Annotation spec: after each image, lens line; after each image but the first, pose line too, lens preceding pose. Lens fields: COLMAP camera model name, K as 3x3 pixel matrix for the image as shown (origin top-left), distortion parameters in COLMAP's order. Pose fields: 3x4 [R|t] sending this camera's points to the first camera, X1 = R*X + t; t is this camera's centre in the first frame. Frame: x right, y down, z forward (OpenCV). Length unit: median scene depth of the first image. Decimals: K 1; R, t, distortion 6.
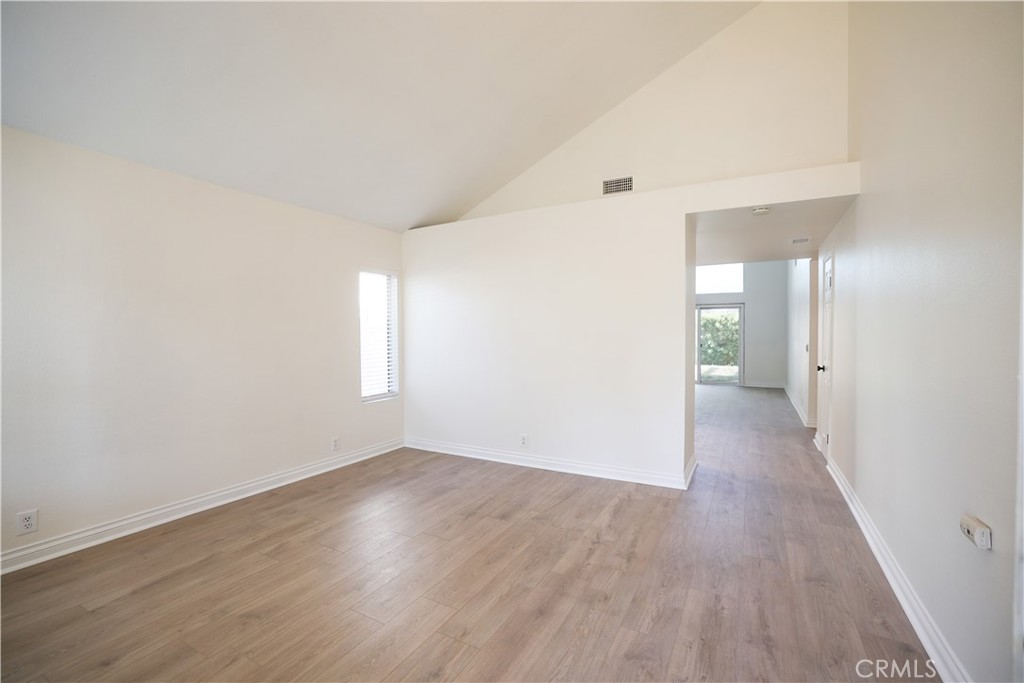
lens RADIAL K [[438.5, 0, 512.0], [0, 438.5, 341.5], [0, 0, 1]] dist [-0.057900, 0.024791]
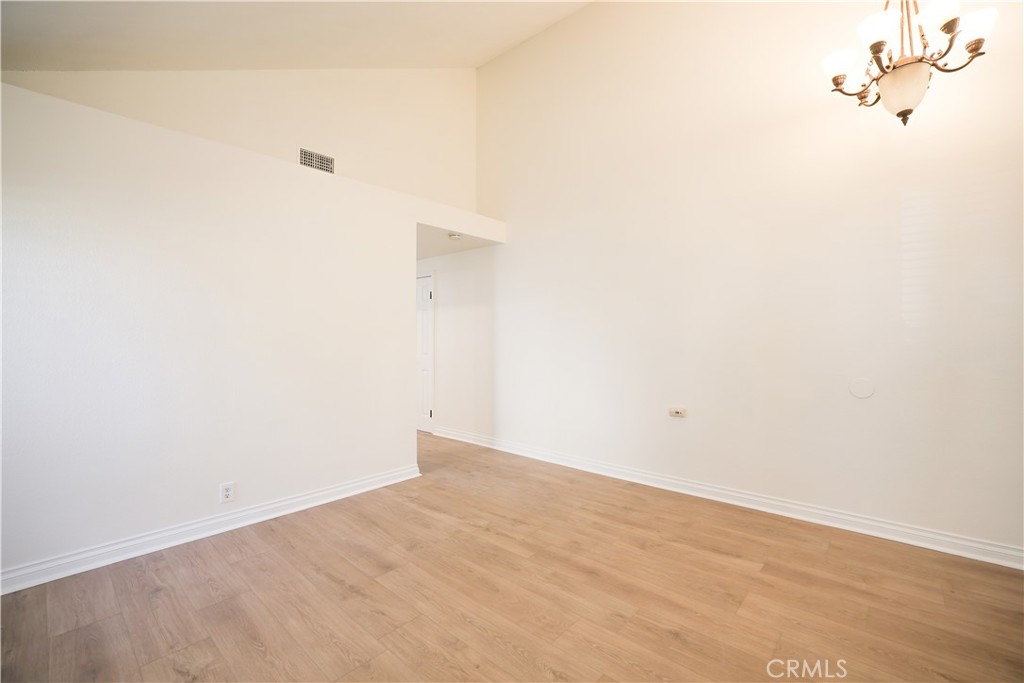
lens RADIAL K [[438.5, 0, 512.0], [0, 438.5, 341.5], [0, 0, 1]] dist [-0.057900, 0.024791]
pose [[0.222188, -0.004897, 0.974992, -0.731057], [0.017873, 0.999840, 0.000949, 0.010089], [-0.974840, 0.017215, 0.222240, 0.631100]]
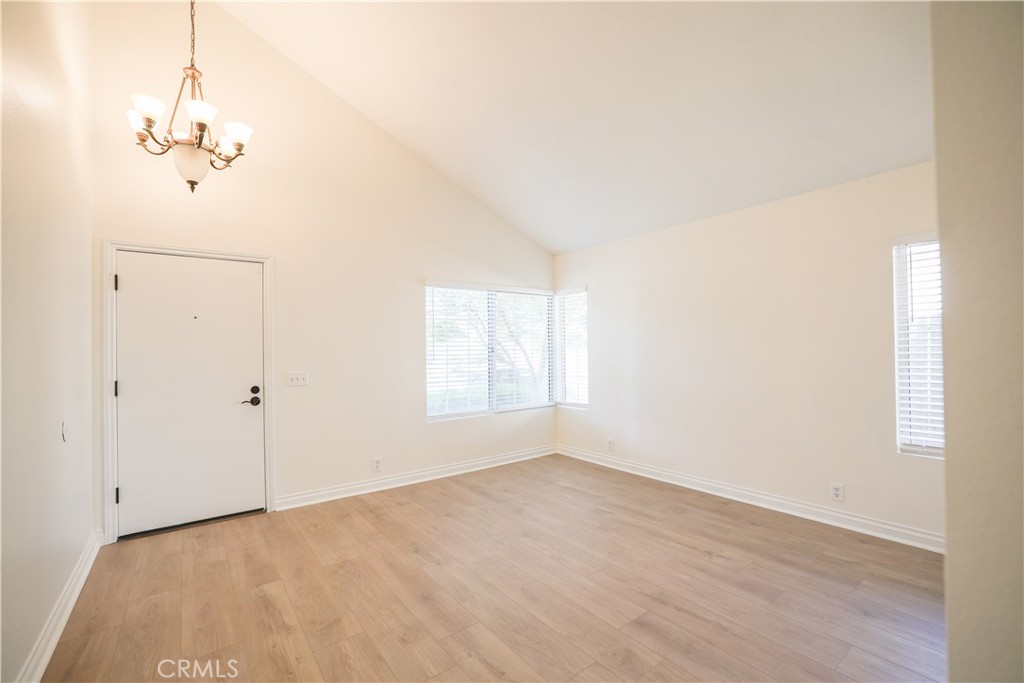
lens RADIAL K [[438.5, 0, 512.0], [0, 438.5, 341.5], [0, 0, 1]] dist [-0.057900, 0.024791]
pose [[-0.397984, -0.002280, -0.917390, 0.683094], [0.000539, 0.999996, -0.002719, -0.027524], [0.917392, -0.001576, -0.397981, 1.114247]]
